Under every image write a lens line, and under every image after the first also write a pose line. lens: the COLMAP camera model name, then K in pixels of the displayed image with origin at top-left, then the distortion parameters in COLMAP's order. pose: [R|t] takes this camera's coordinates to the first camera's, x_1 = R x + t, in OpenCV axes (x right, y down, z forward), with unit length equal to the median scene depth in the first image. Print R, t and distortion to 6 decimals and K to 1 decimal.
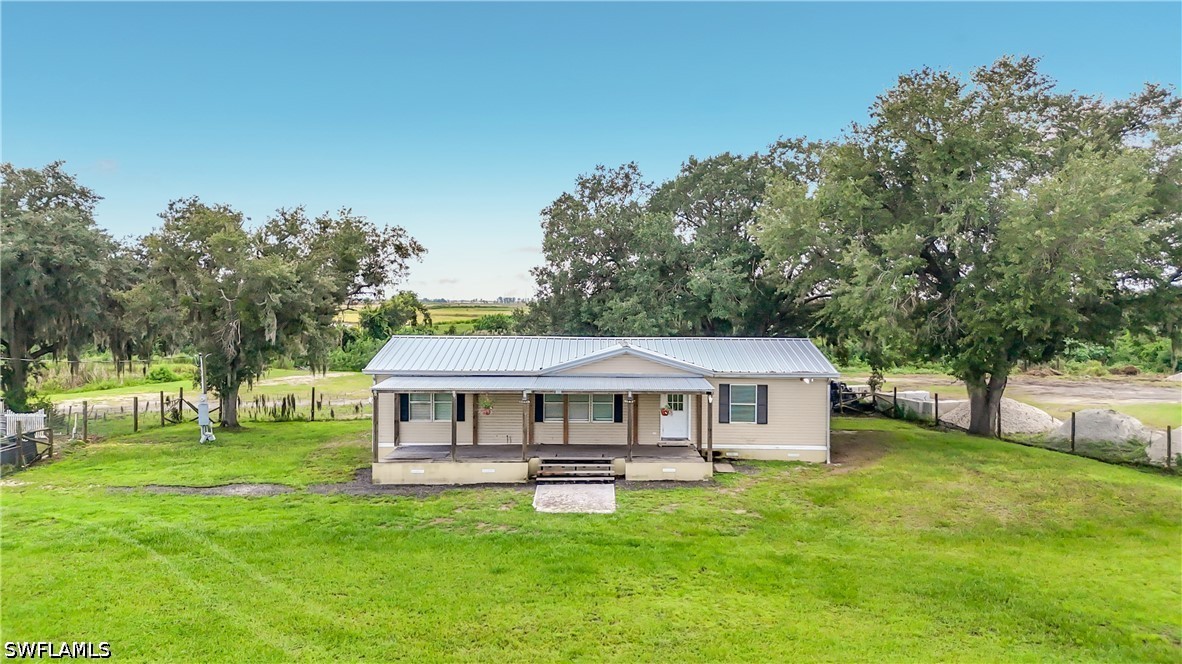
lens RADIAL K [[898.6, 0, 584.7], [0, 898.6, 343.7], [0, 0, 1]] dist [0.069723, -0.079832]
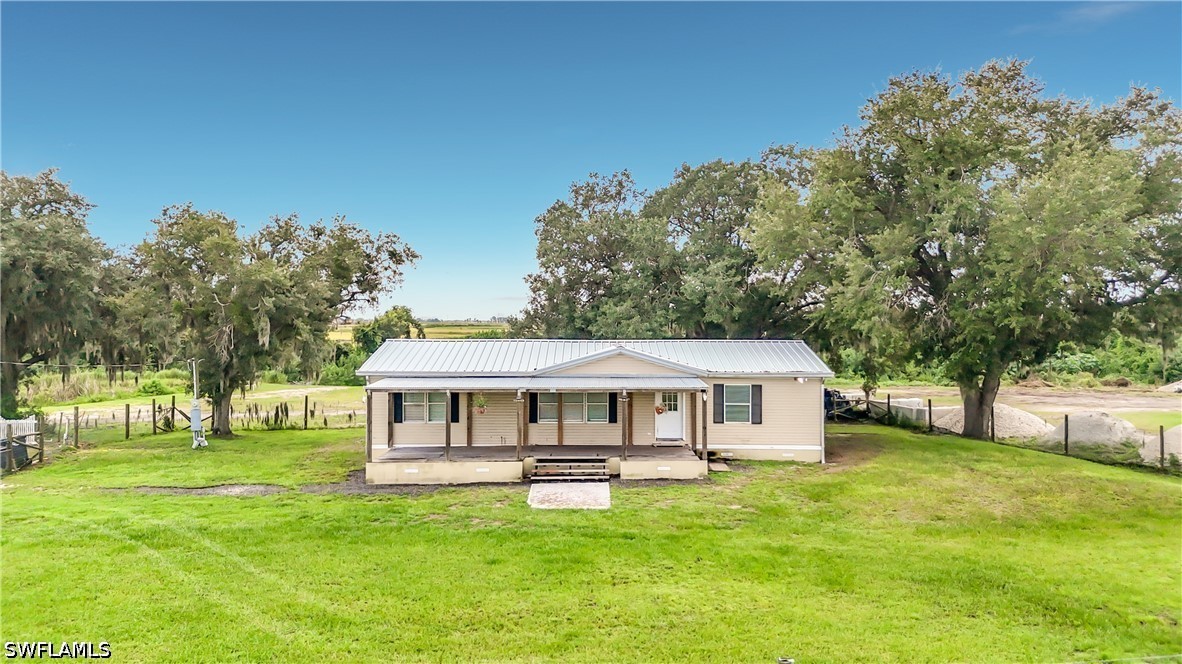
lens RADIAL K [[898.6, 0, 585.0], [0, 898.6, 341.3], [0, 0, 1]] dist [0.069723, -0.079832]
pose [[0.999968, -0.002897, 0.007472, -0.000745], [0.003080, 0.999690, -0.024694, 0.021620], [-0.007398, 0.024717, 0.999667, 0.000004]]
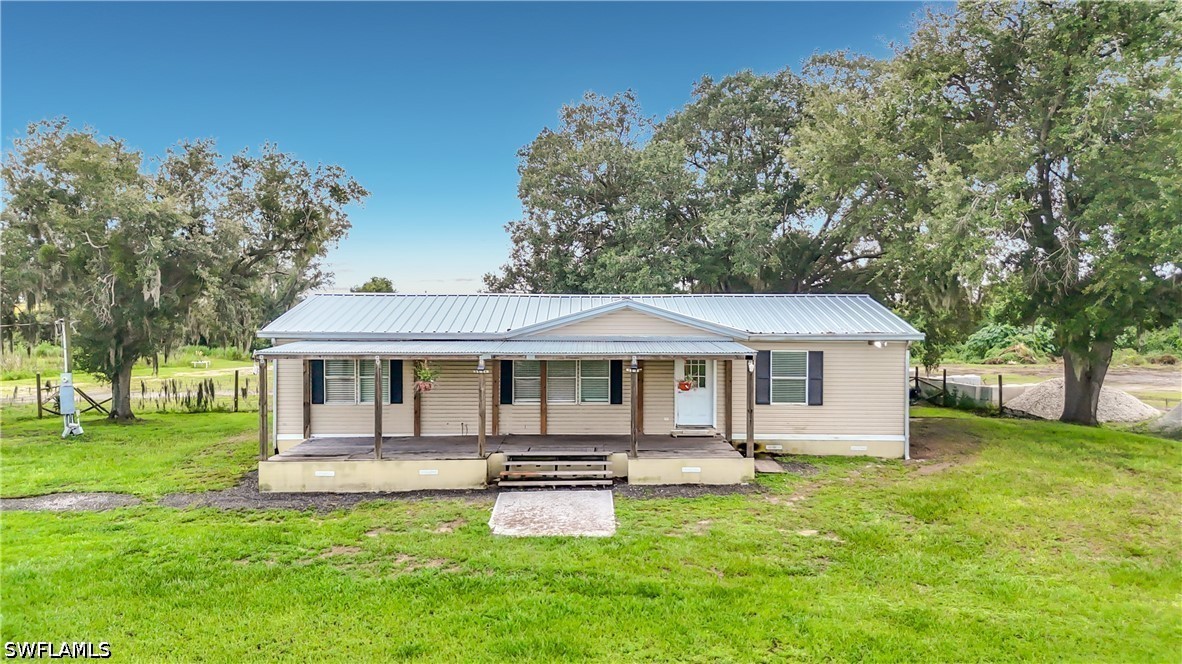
lens RADIAL K [[898.6, 0, 591.6], [0, 898.6, 342.9], [0, 0, 1]] dist [0.069723, -0.079832]
pose [[0.999818, -0.002406, 0.018918, 0.004006], [0.002458, 0.999993, -0.002721, 0.040934], [-0.018911, 0.002767, 0.999817, 0.282302]]
